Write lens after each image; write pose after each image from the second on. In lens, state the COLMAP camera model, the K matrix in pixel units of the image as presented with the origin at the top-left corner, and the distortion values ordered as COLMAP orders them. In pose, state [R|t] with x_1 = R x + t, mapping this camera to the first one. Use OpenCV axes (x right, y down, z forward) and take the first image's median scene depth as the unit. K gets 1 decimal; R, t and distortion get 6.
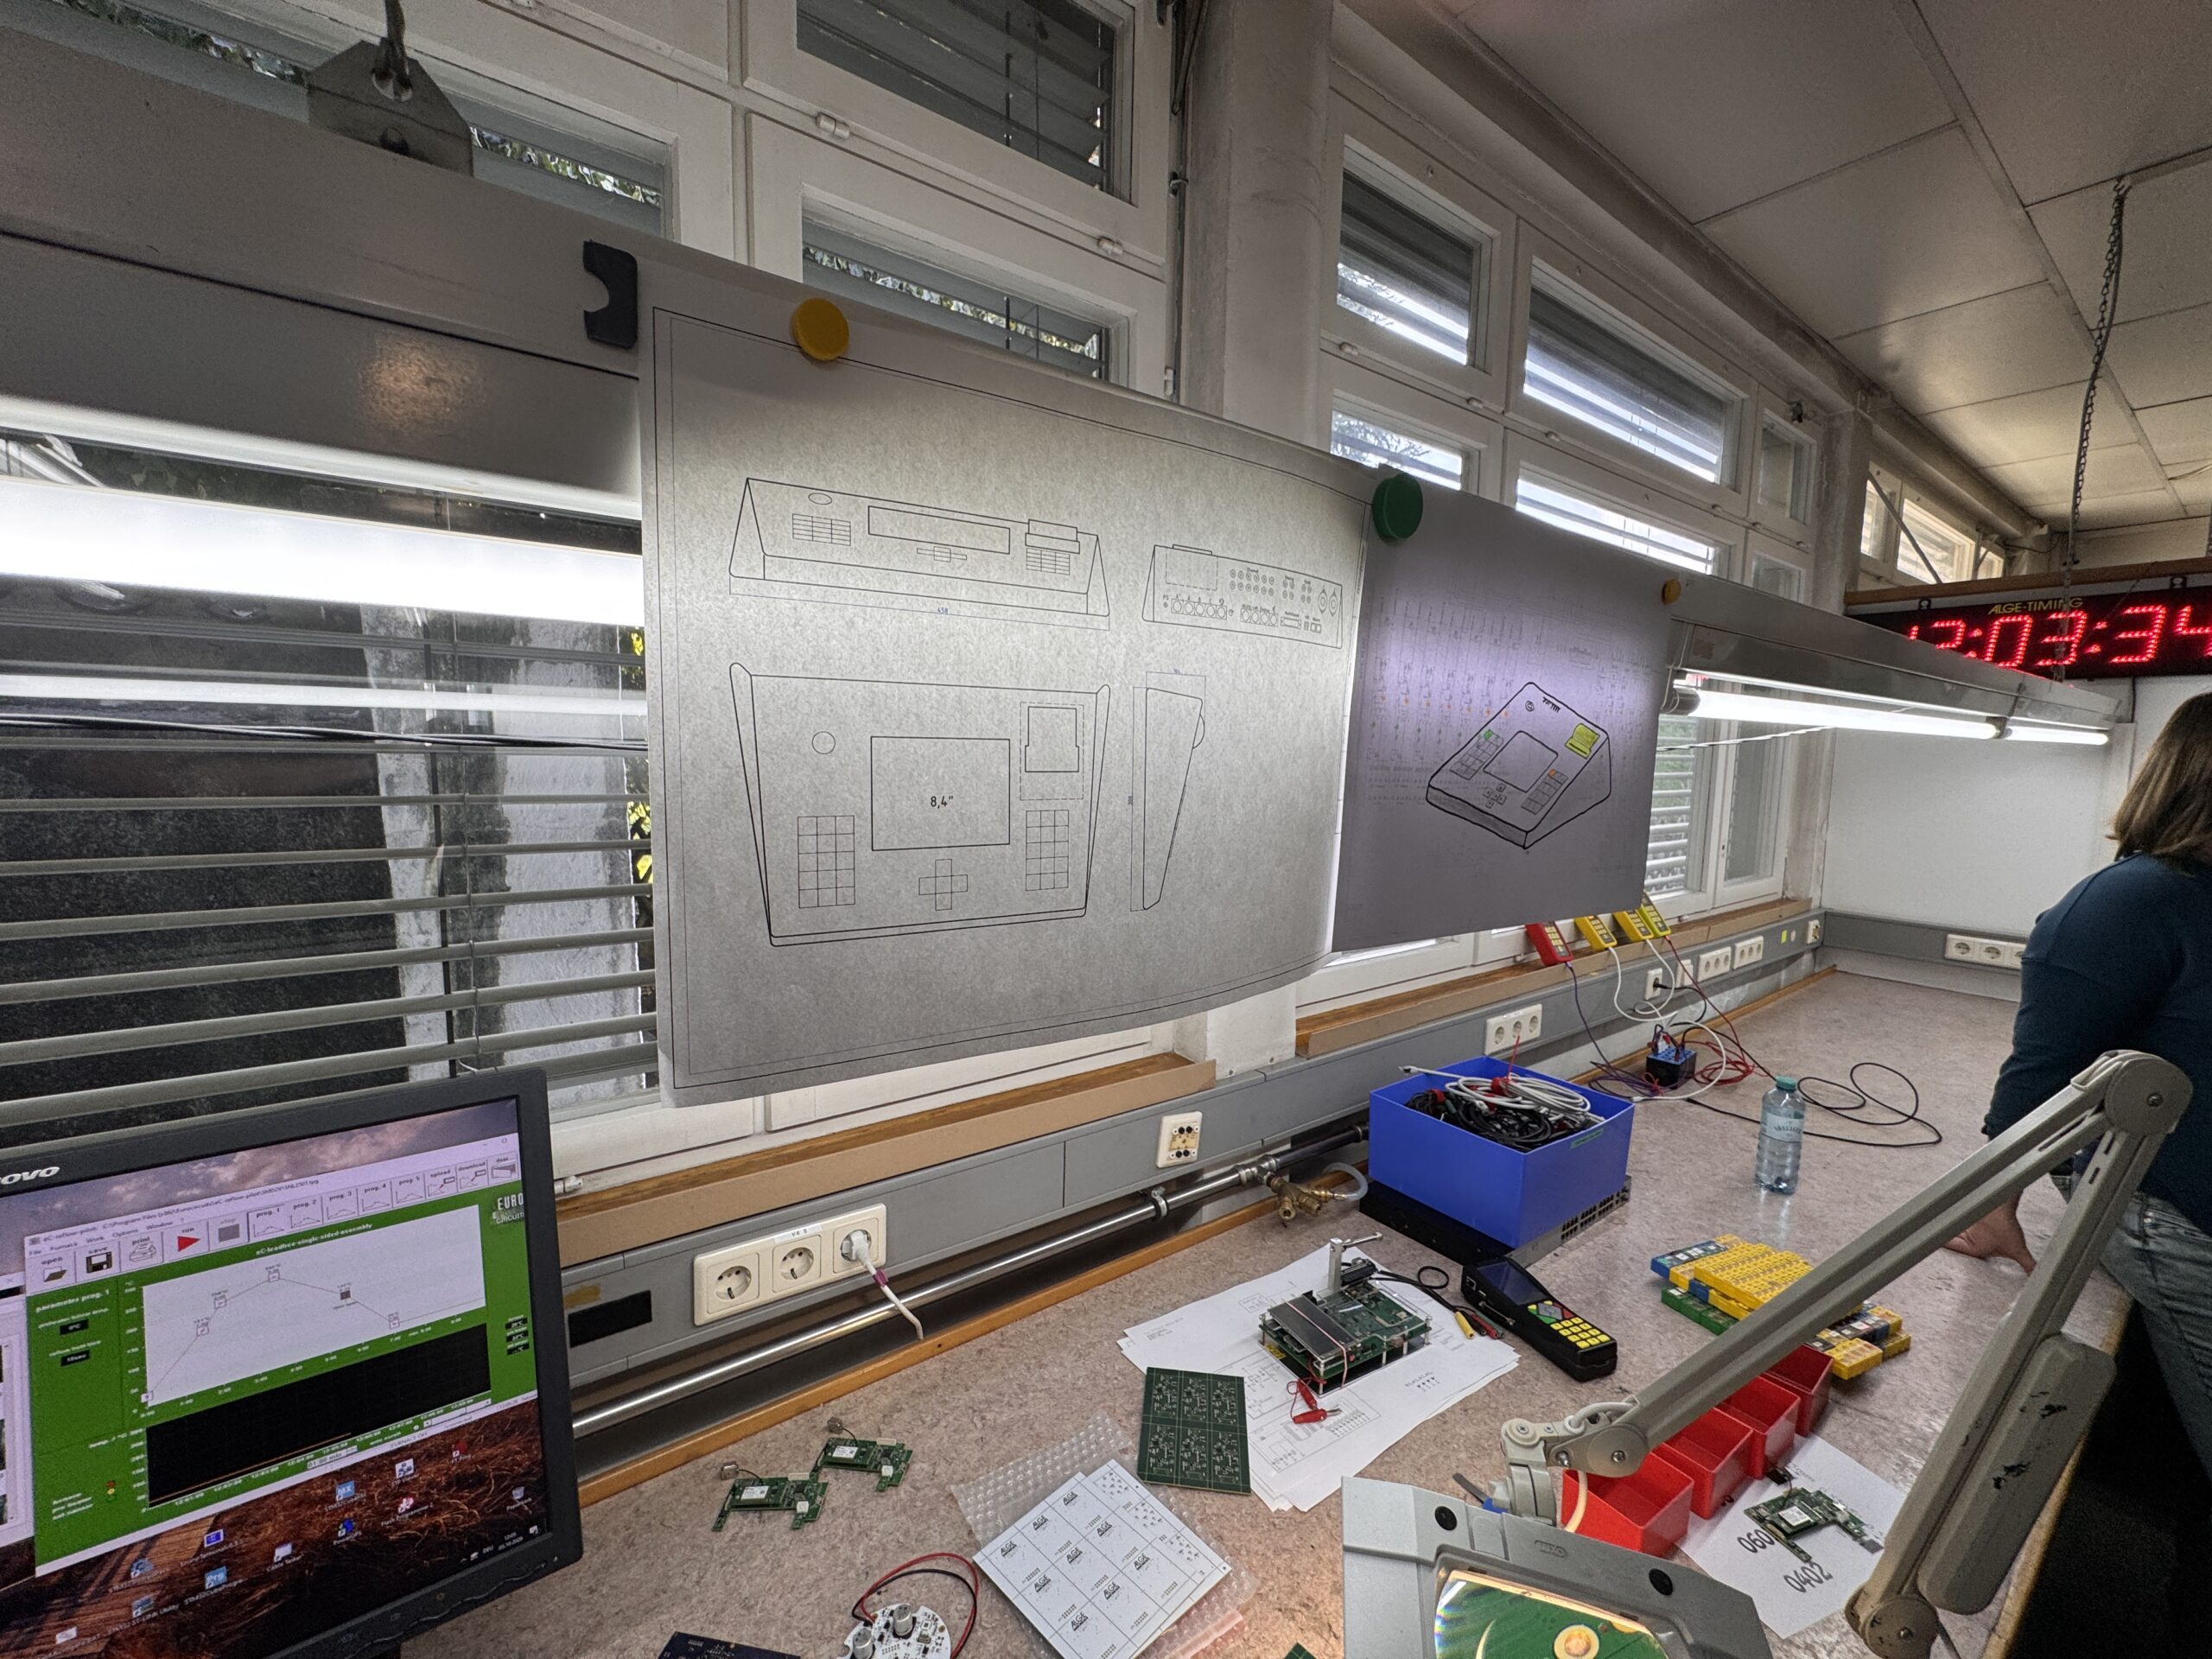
lens RADIAL K [[880.6, 0, 1105.5], [0, 880.6, 830.2], [0, 0, 1]] dist [-0.001515, -0.000878]
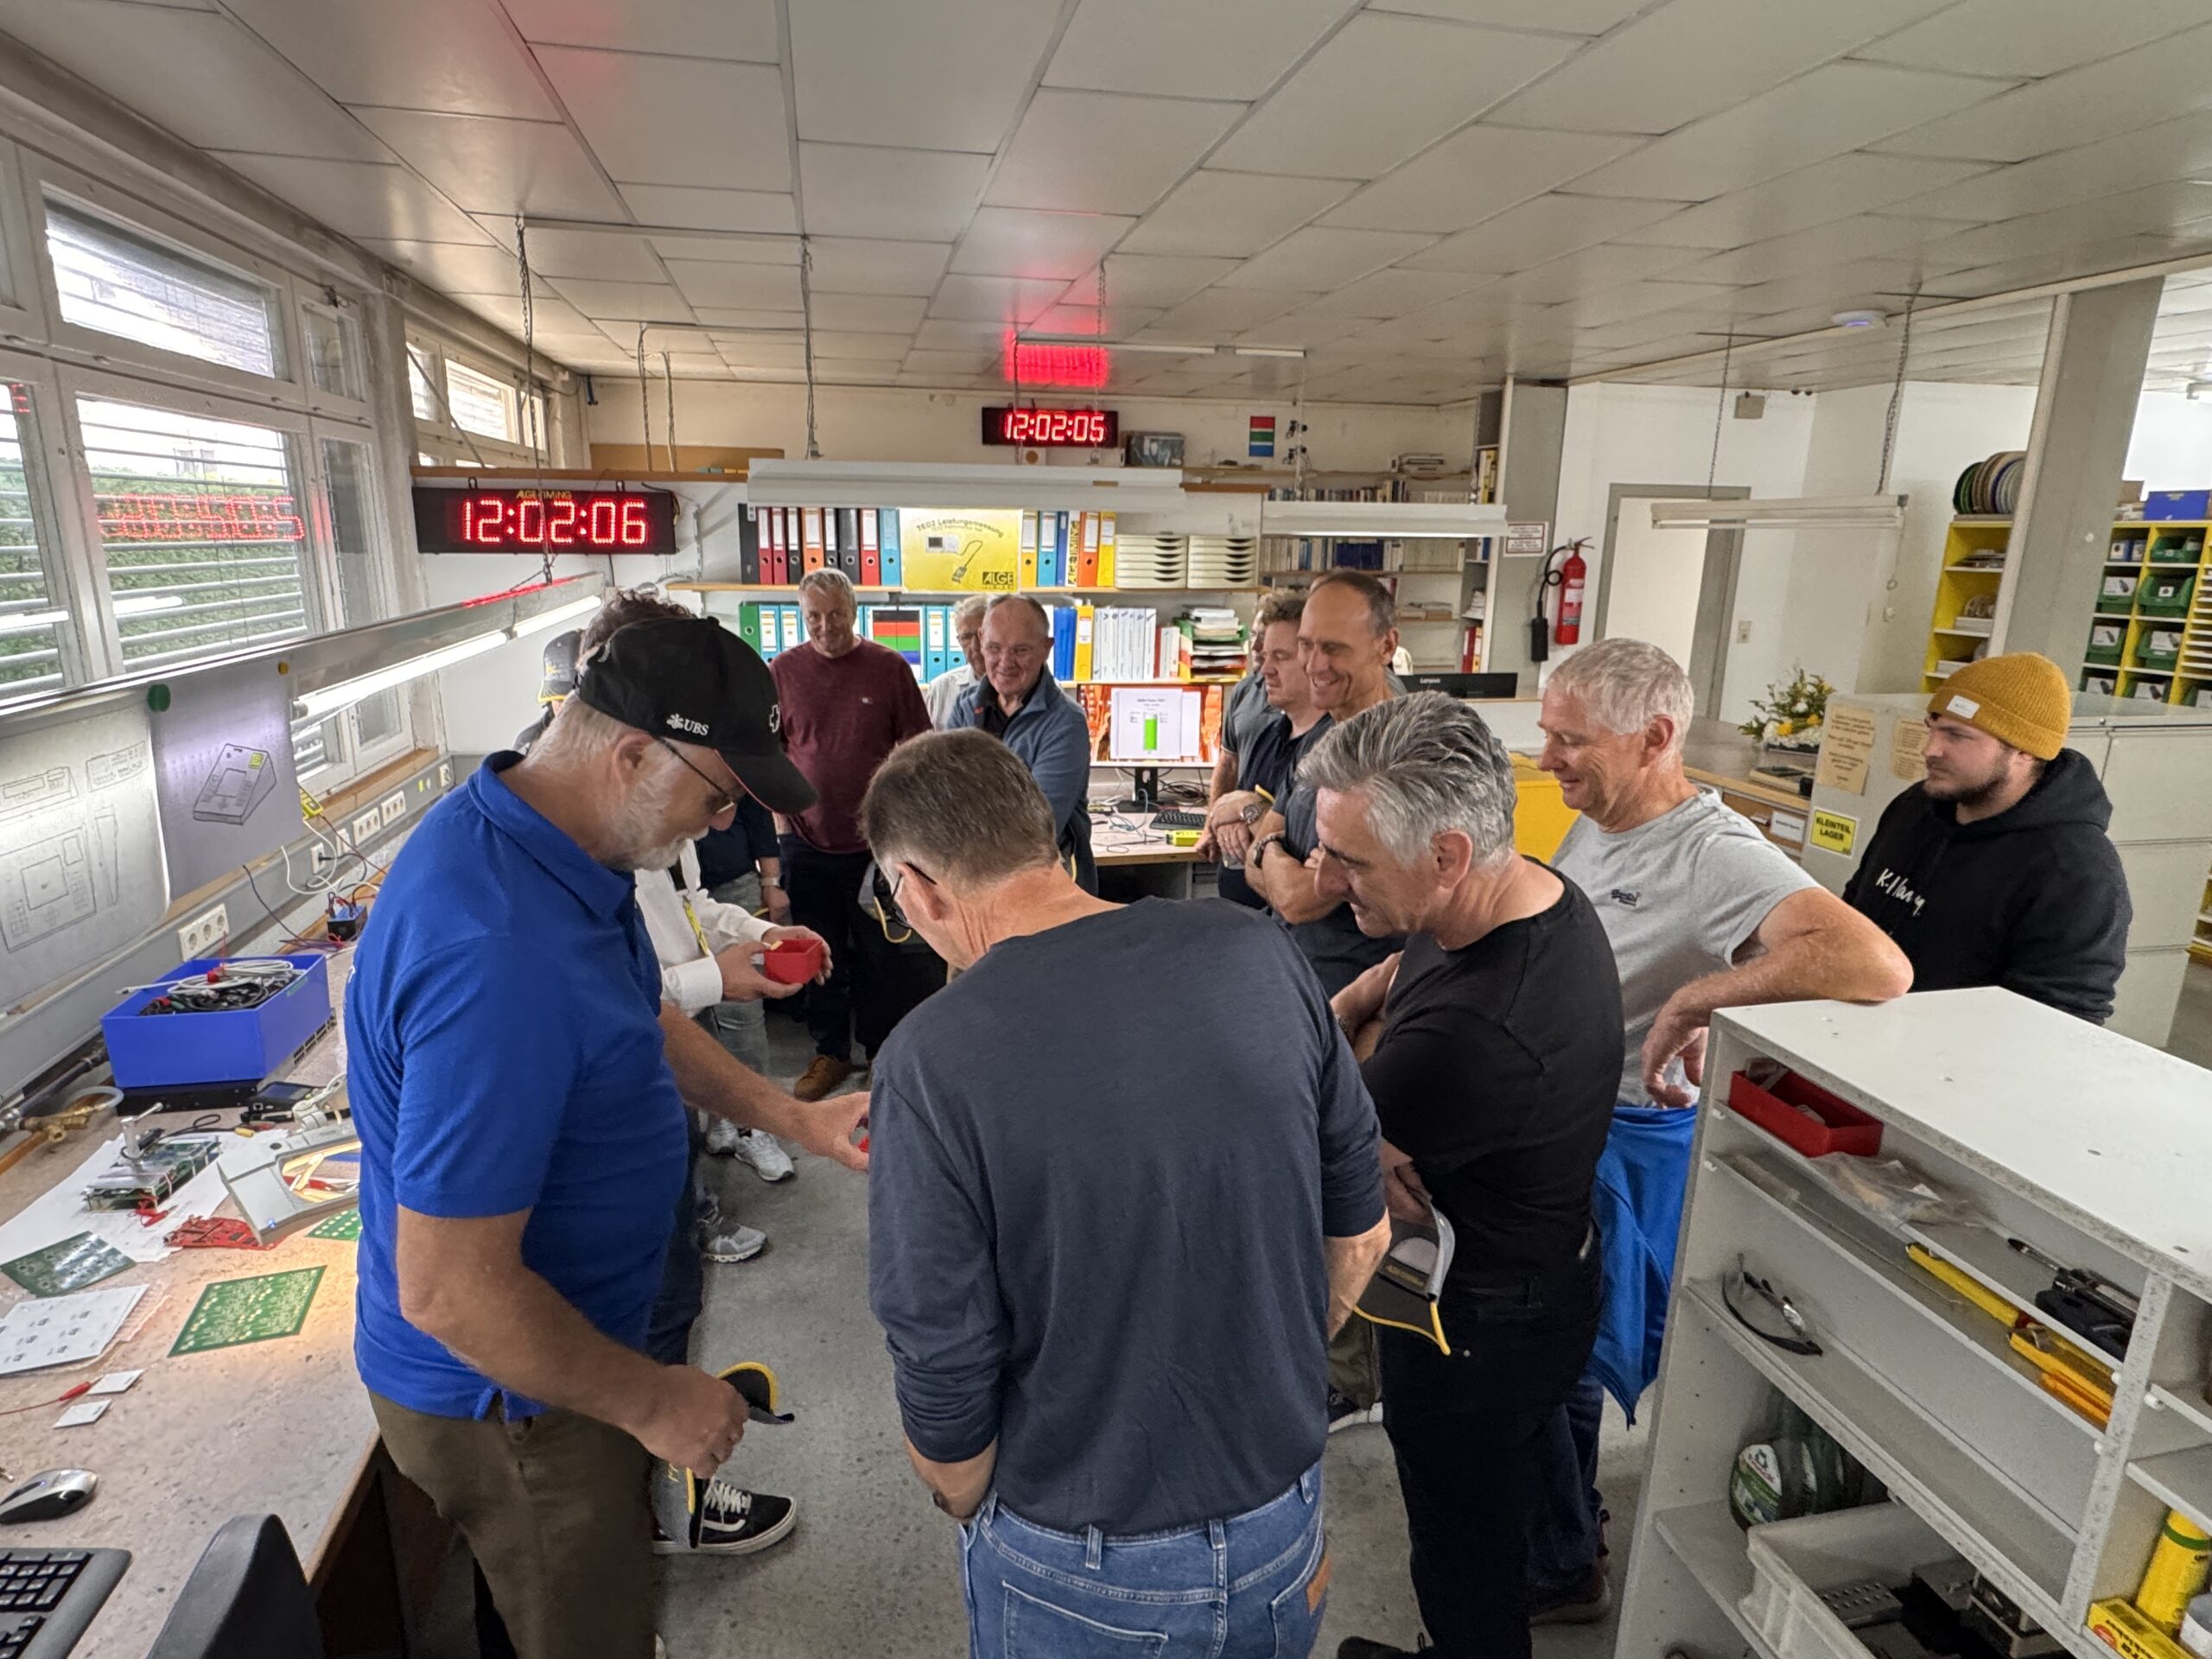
lens RADIAL K [[1218.7, 0, 1104.1], [0, 1218.7, 830.8], [0, 0, 1]] dist [-0.007775, 0.001553]
pose [[0.401661, -0.232789, 0.885708, -0.388162], [0.080634, 0.972386, 0.219004, -0.135456], [-0.912232, -0.016547, 0.409340, -0.627760]]
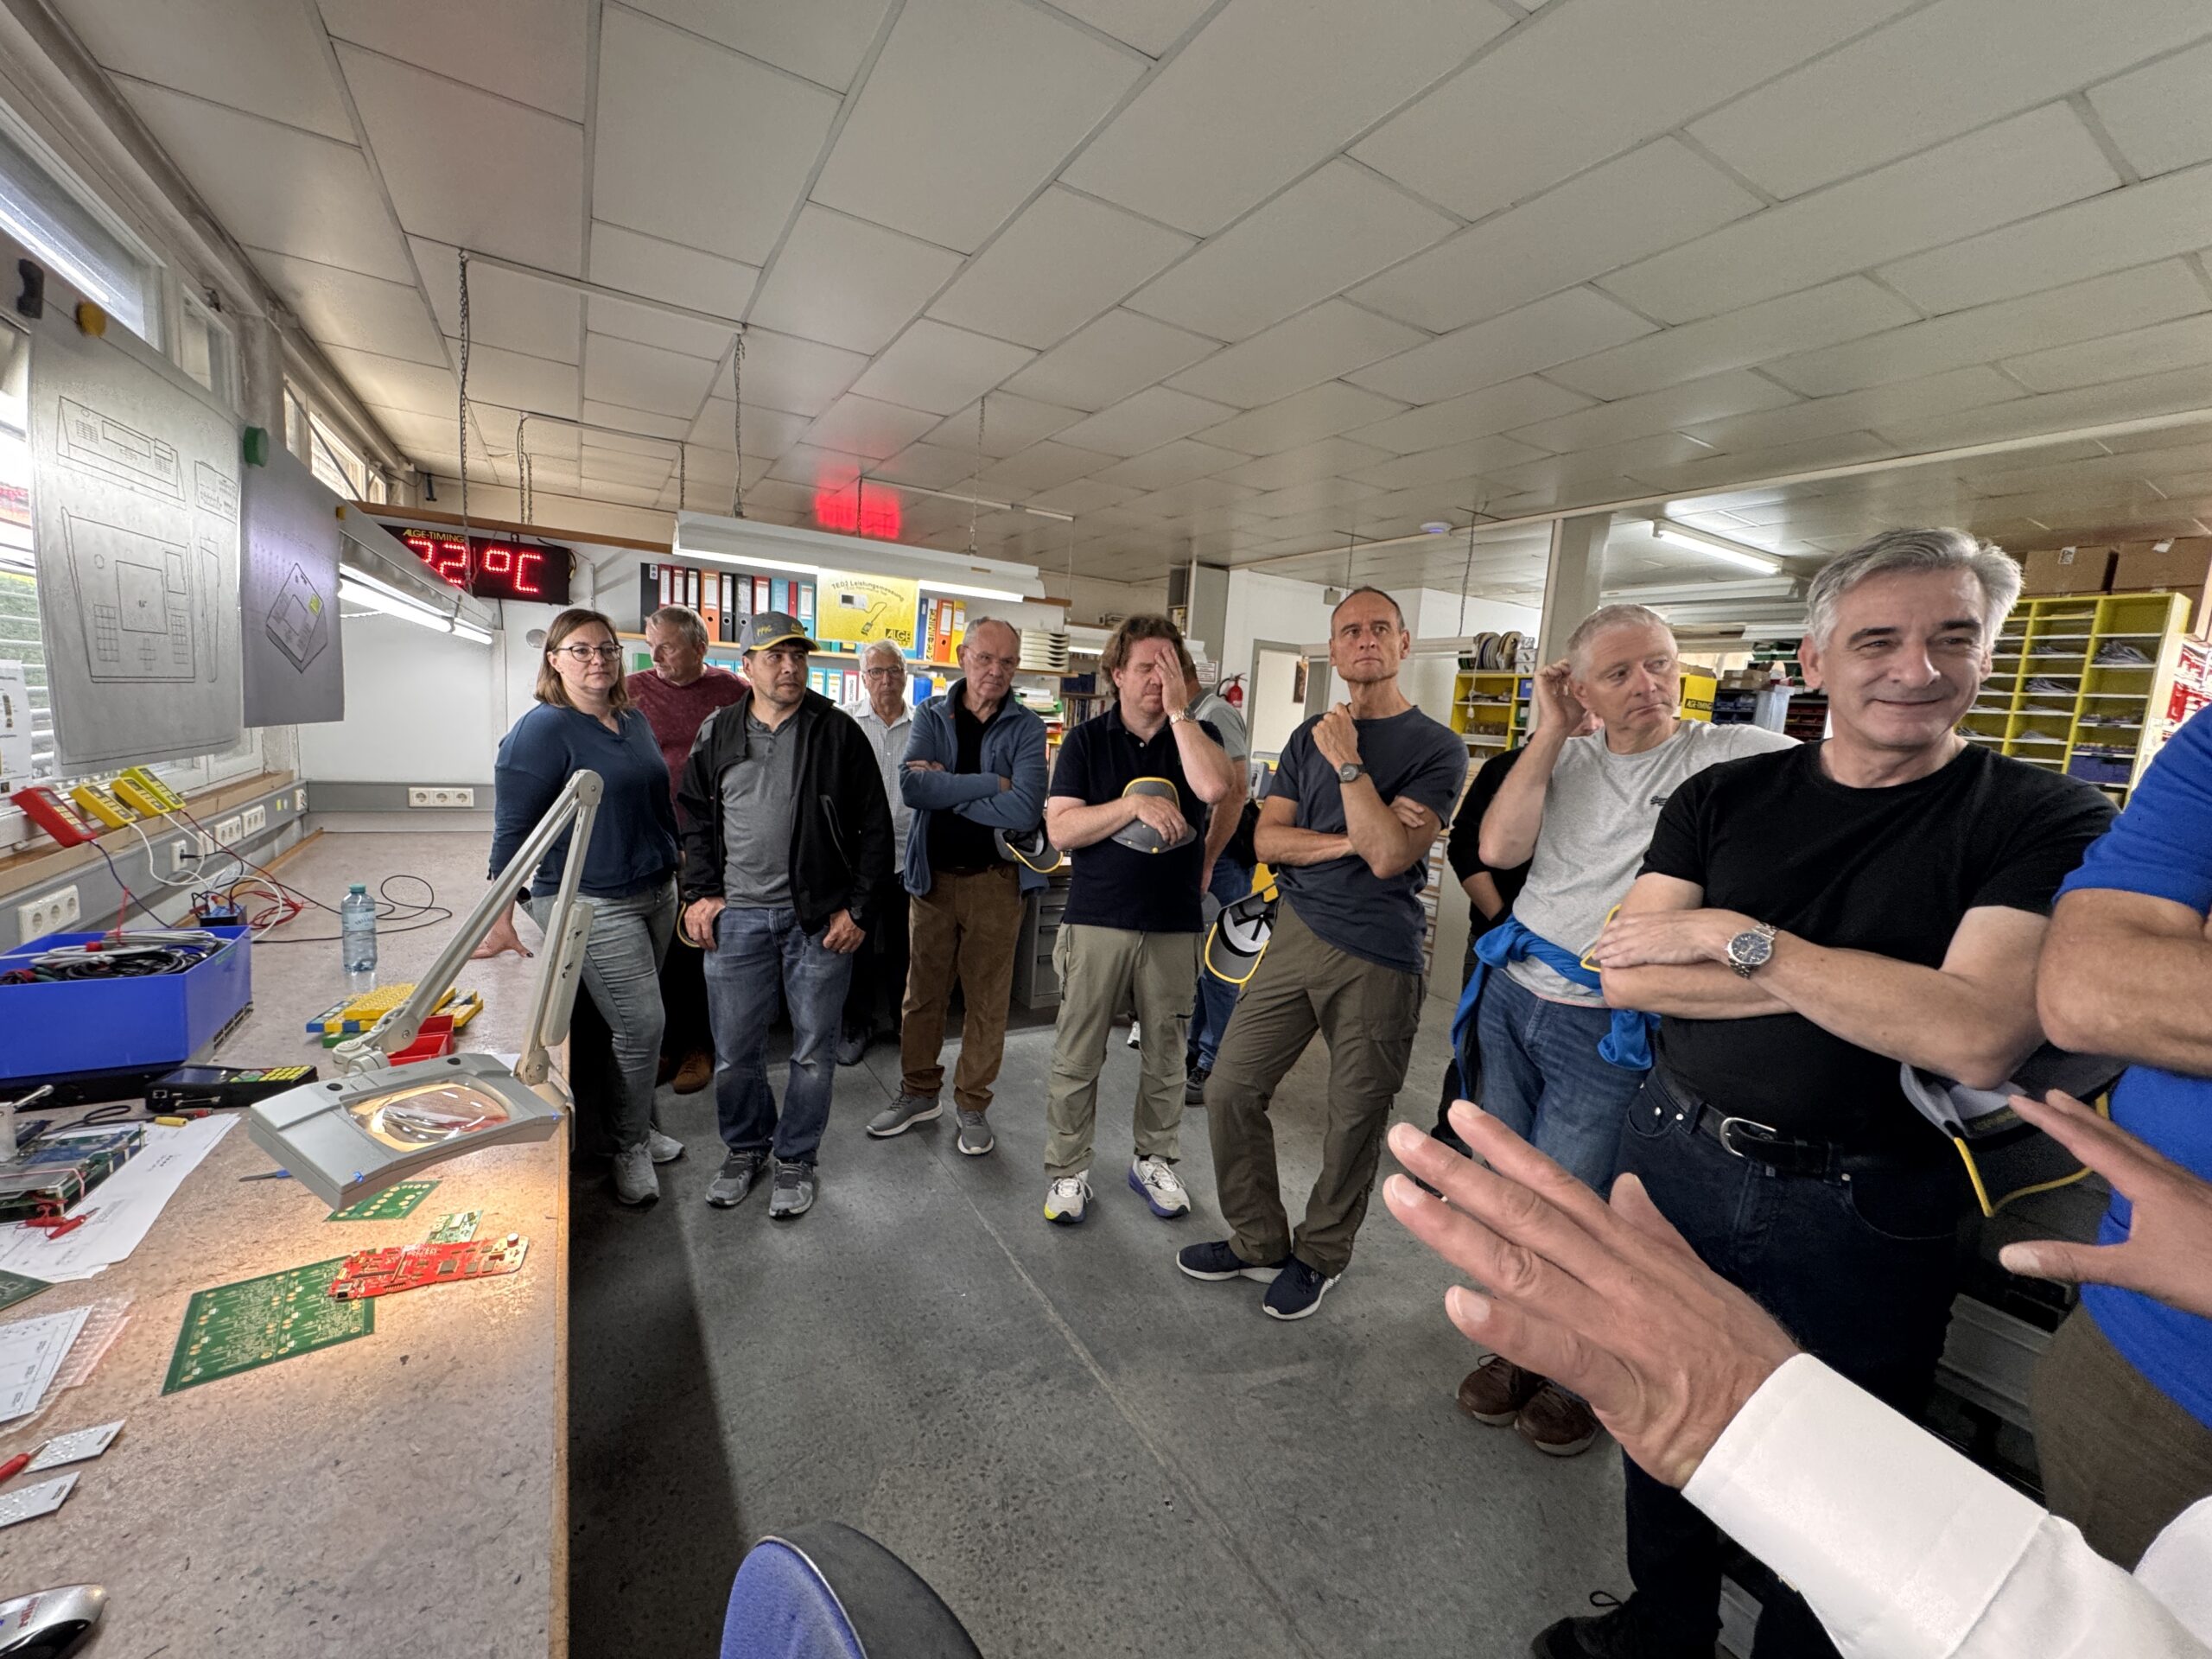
lens RADIAL K [[880.6, 0, 1106.8], [0, 880.6, 831.2], [0, 0, 1]] dist [-0.001515, -0.000878]
pose [[0.086875, -0.145774, 0.985496, -0.324243], [0.030509, 0.989162, 0.143626, 0.039585], [-0.995752, 0.017589, 0.090381, -0.183304]]
